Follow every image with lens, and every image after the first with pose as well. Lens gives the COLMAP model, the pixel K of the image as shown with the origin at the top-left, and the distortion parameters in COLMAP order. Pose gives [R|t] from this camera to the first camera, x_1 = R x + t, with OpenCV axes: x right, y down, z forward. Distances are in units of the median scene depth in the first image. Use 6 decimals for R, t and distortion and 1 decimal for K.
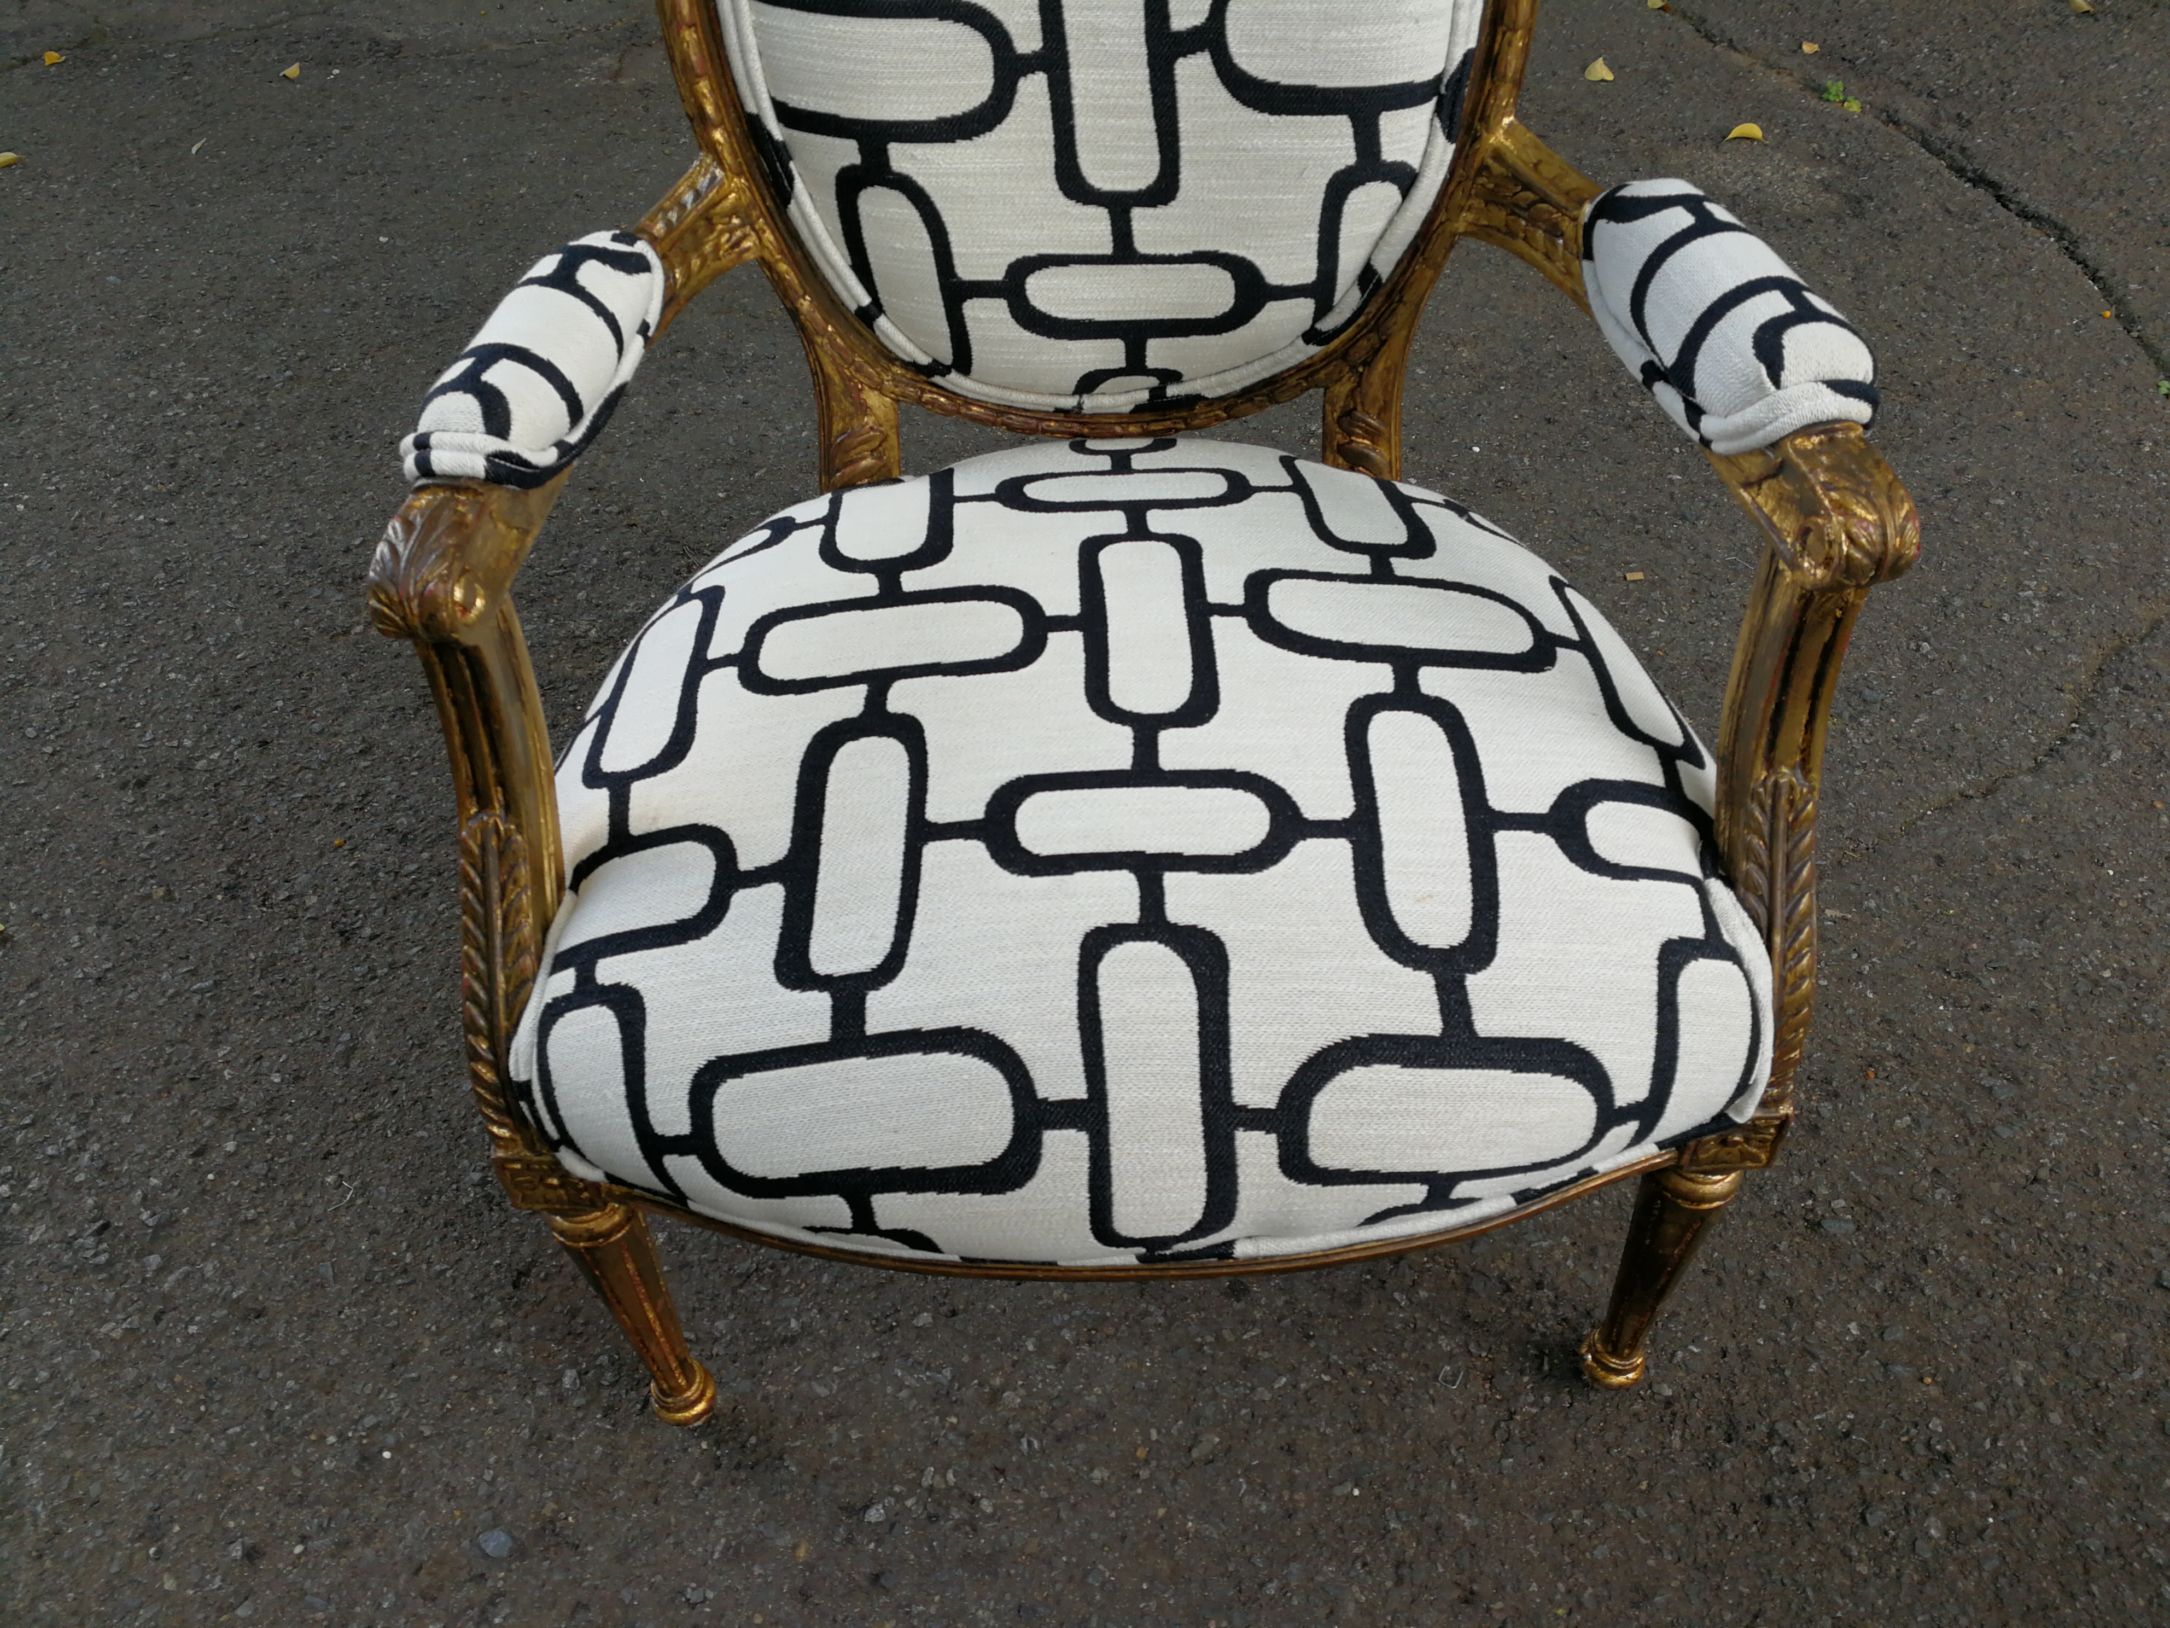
lens RADIAL K [[1780.5, 0, 1086.4], [0, 1780.5, 833.0], [0, 0, 1]] dist [0.034619, -0.040187]
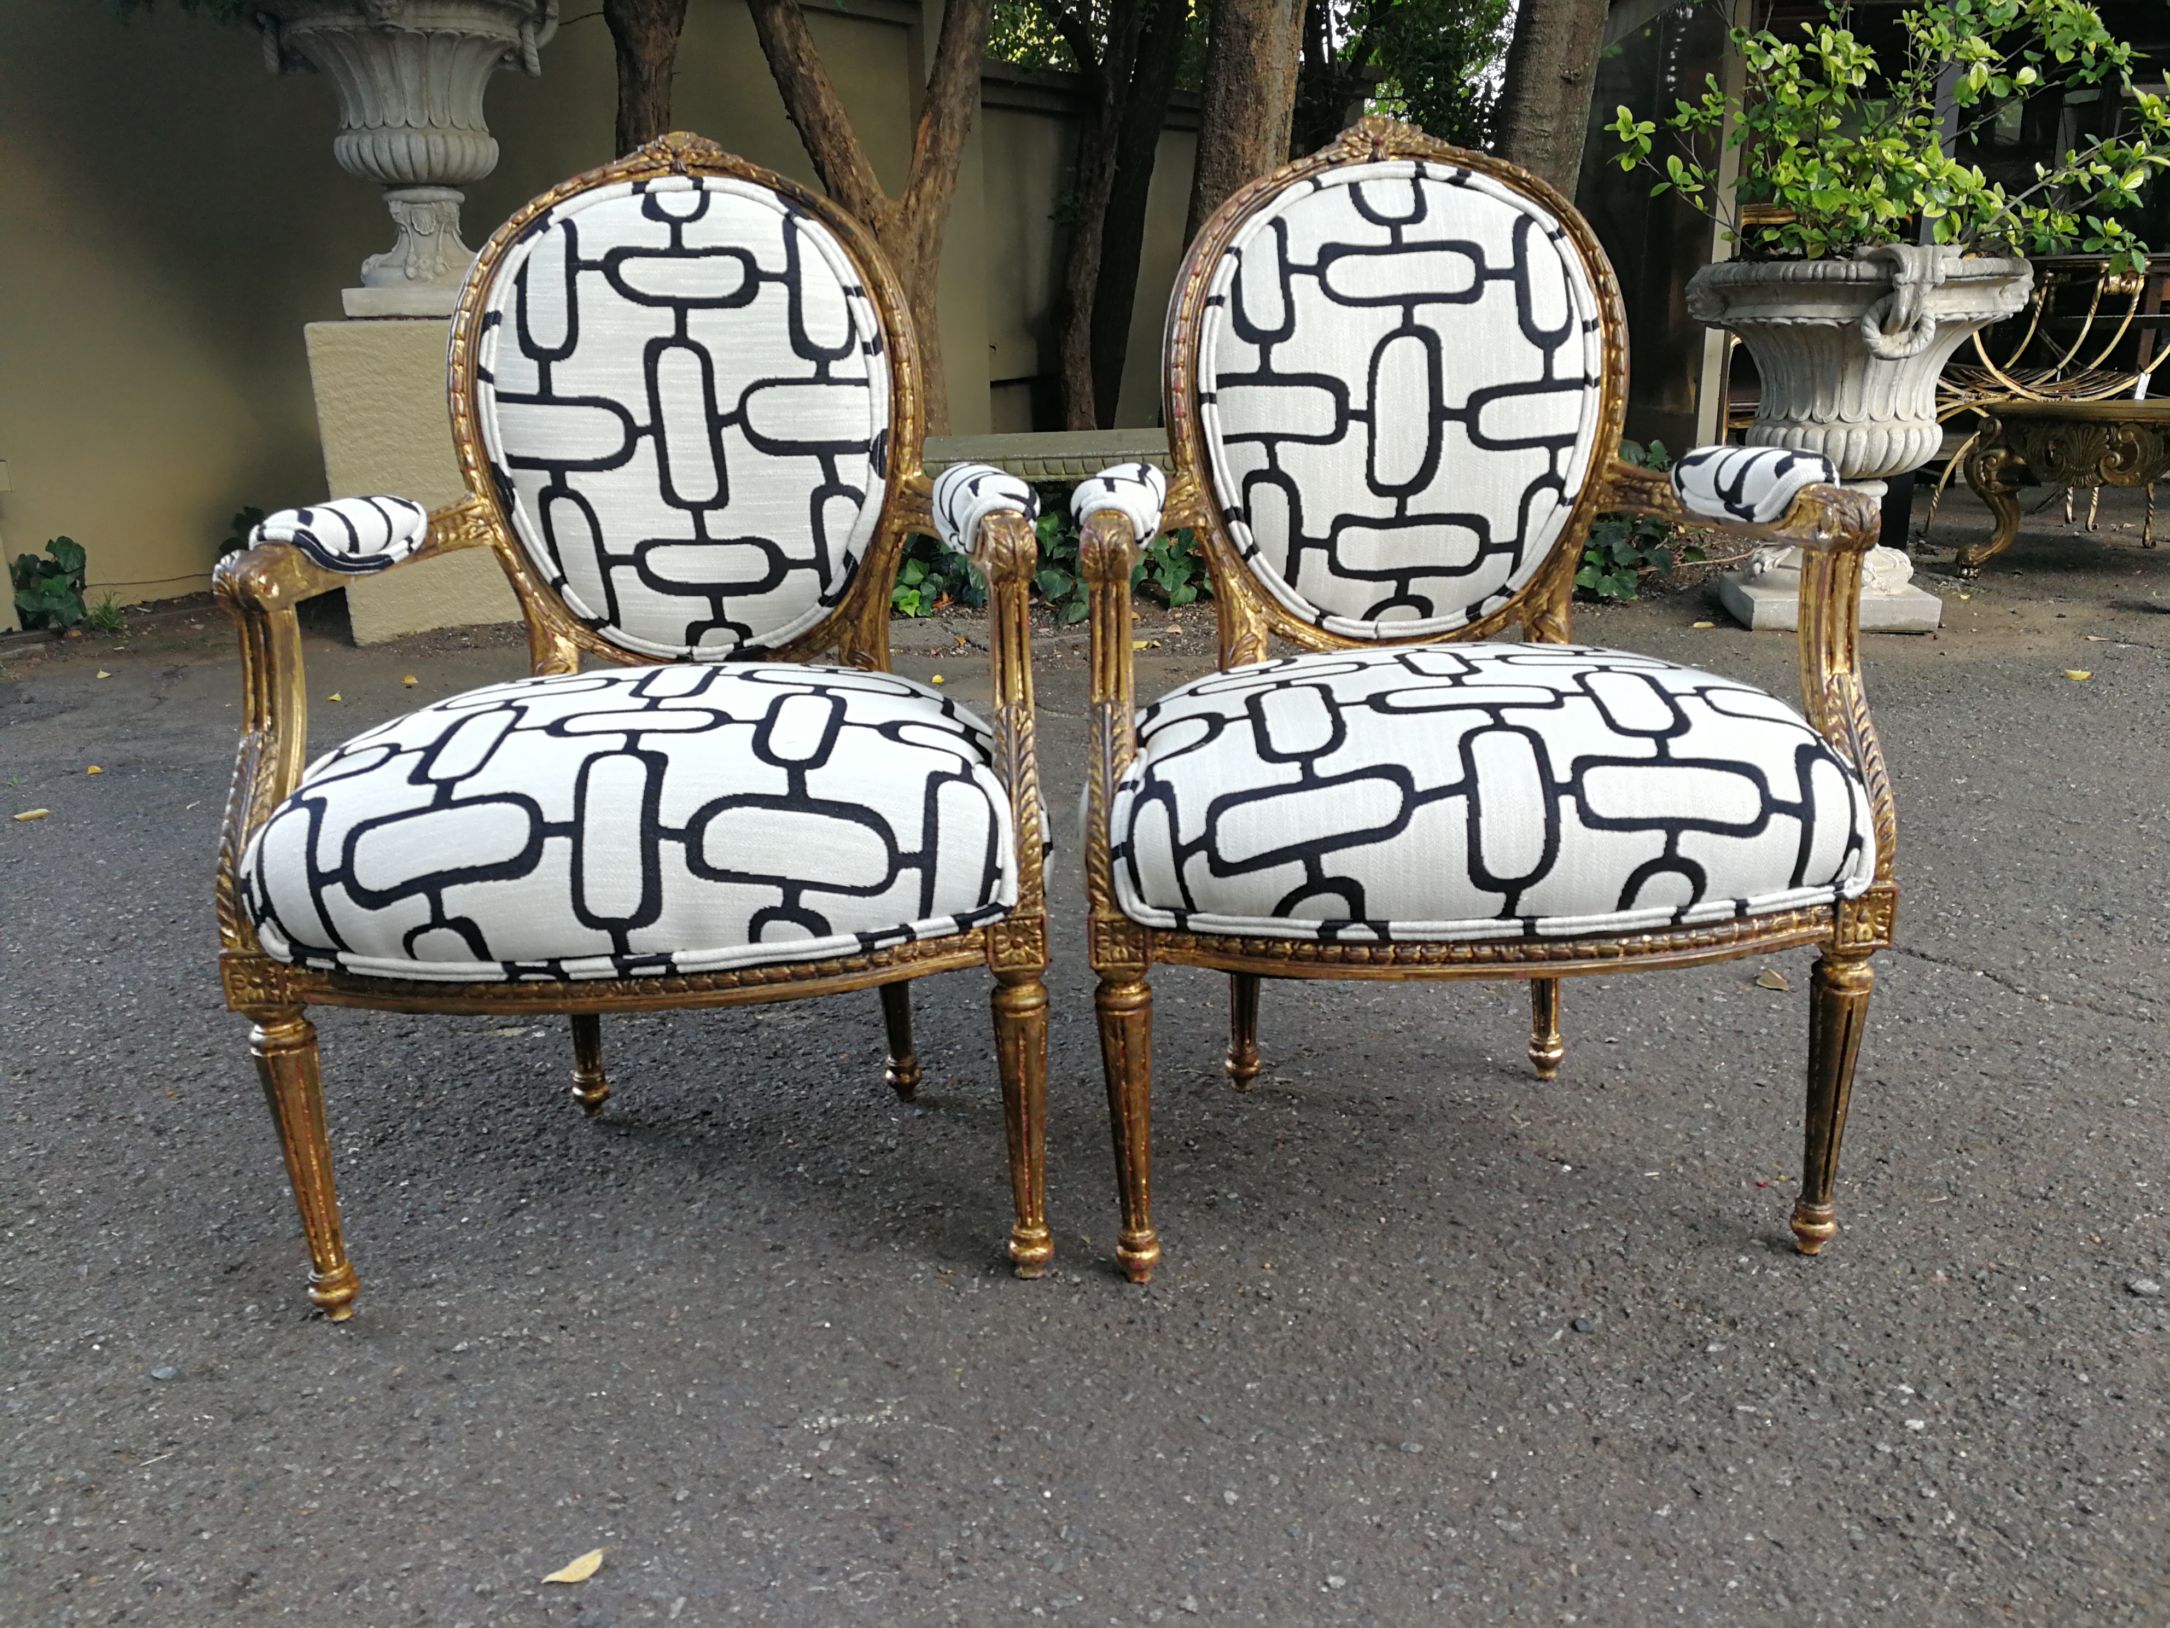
lens RADIAL K [[1780.5, 0, 1086.7], [0, 1780.5, 803.8], [0, 0, 1]] dist [0.034619, -0.040187]
pose [[0.999714, -0.008770, 0.022248, 0.371939], [0.018687, 0.867026, -0.497913, 0.814515], [-0.014923, 0.498186, 0.866942, -0.414850]]
